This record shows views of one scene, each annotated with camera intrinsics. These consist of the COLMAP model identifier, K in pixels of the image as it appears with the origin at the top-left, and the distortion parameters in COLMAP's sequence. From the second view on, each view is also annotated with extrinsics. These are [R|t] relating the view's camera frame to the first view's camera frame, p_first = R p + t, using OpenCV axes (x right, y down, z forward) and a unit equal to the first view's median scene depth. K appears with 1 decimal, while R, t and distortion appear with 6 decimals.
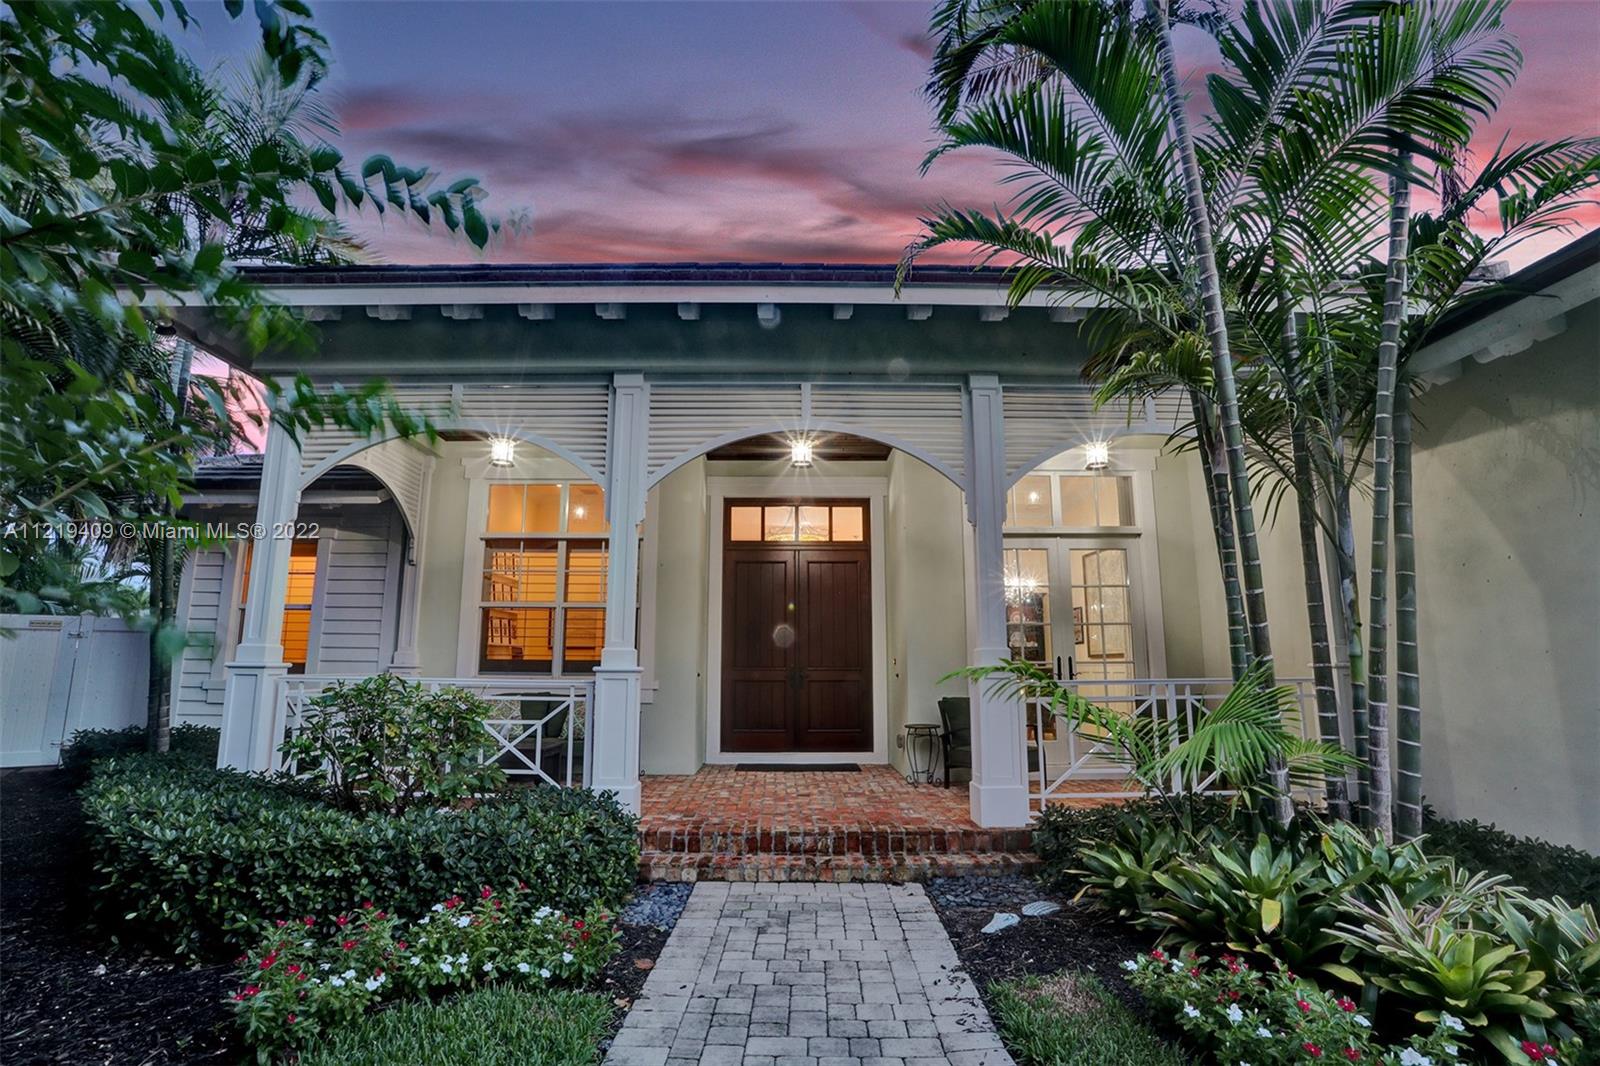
lens RADIAL K [[808.4, 0, 786.4], [0, 808.4, 529.3], [0, 0, 1]] dist [-0.077617, 0.034973]
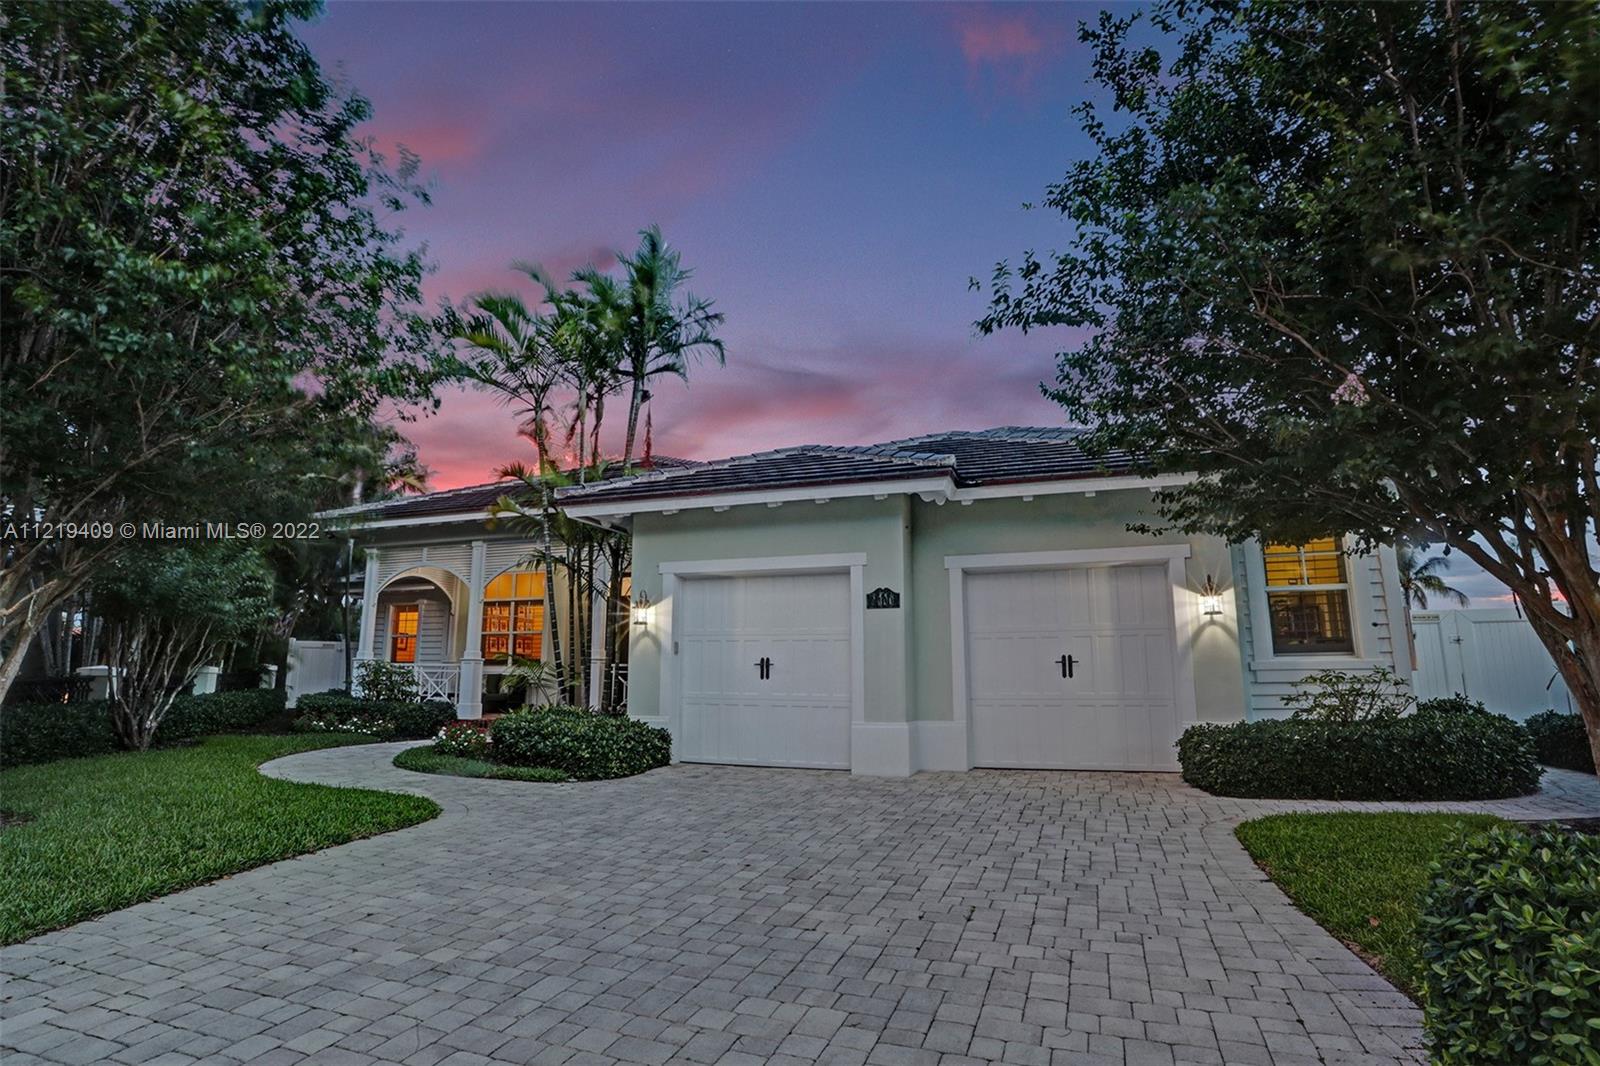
lens RADIAL K [[808.4, 0, 786.4], [0, 808.4, 529.3], [0, 0, 1]] dist [-0.077617, 0.034973]
pose [[0.942147, -0.062797, -0.329265, 1.150506], [0.057815, 0.998016, -0.024911, -0.084927], [0.330176, 0.004433, 0.943909, -0.772095]]
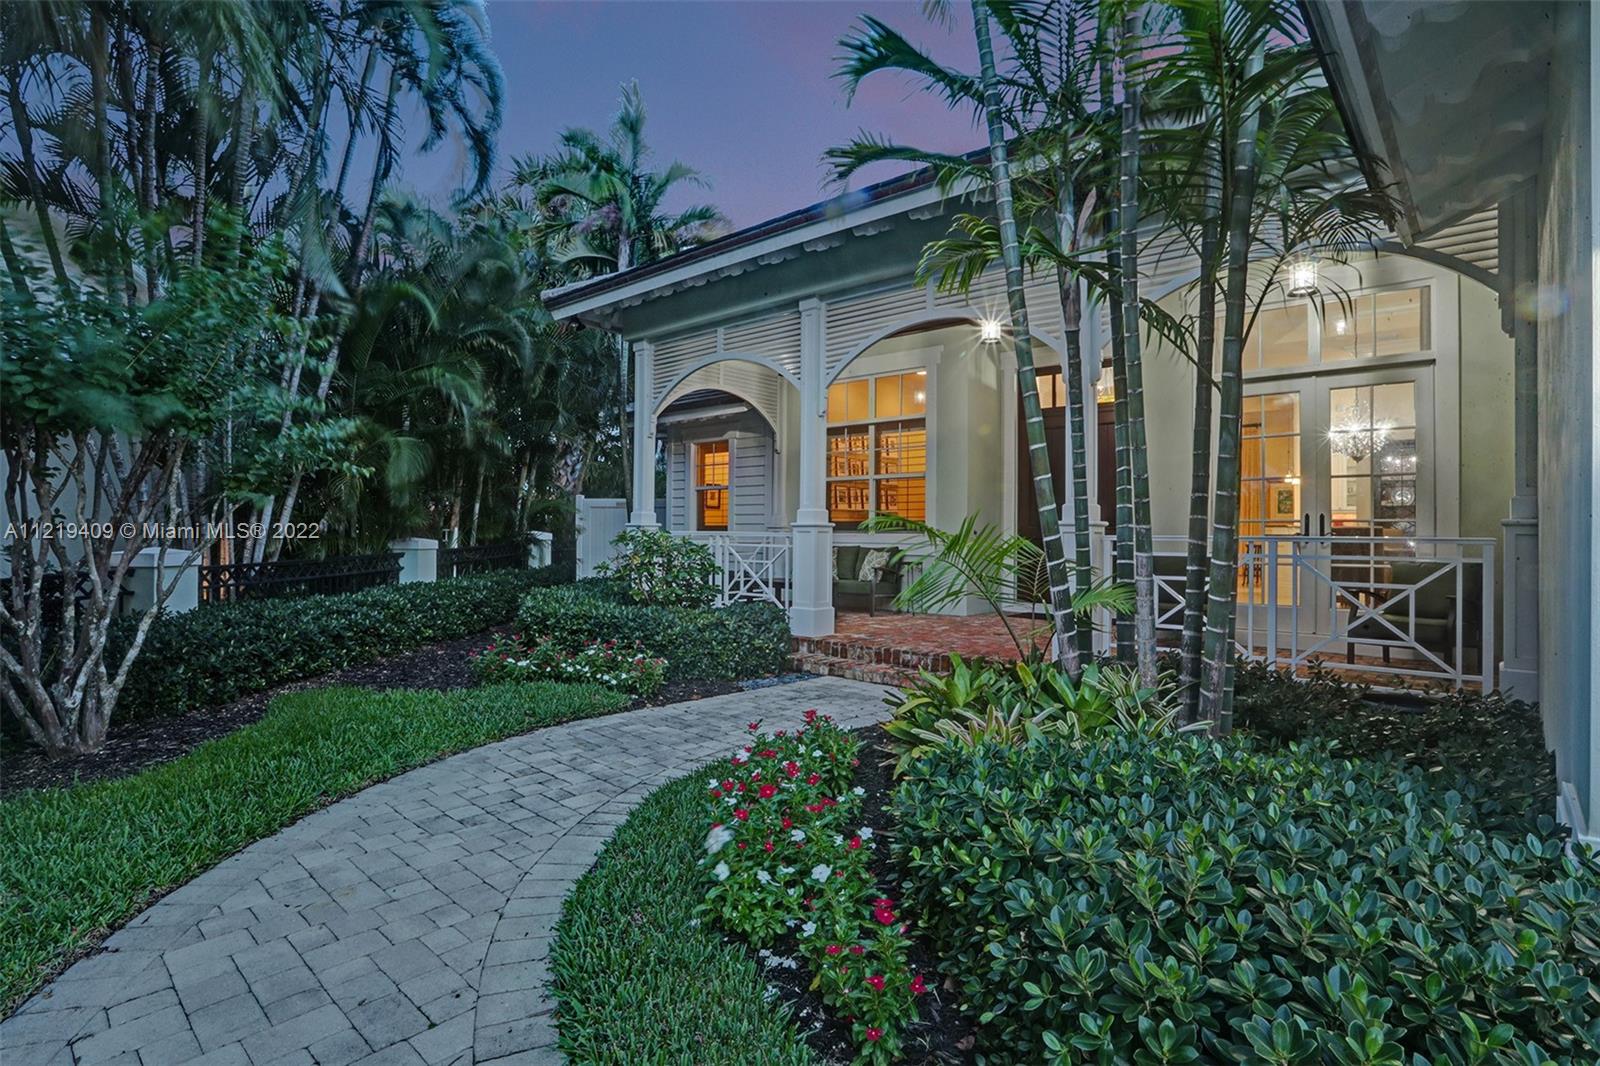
lens RADIAL K [[808.4, 0, 786.4], [0, 808.4, 529.3], [0, 0, 1]] dist [-0.077617, 0.034973]
pose [[0.737133, 0.000987, -0.675747, 0.489316], [0.108465, 0.986860, 0.119760, 0.009885], [0.666986, -0.161574, 0.727340, -0.015780]]
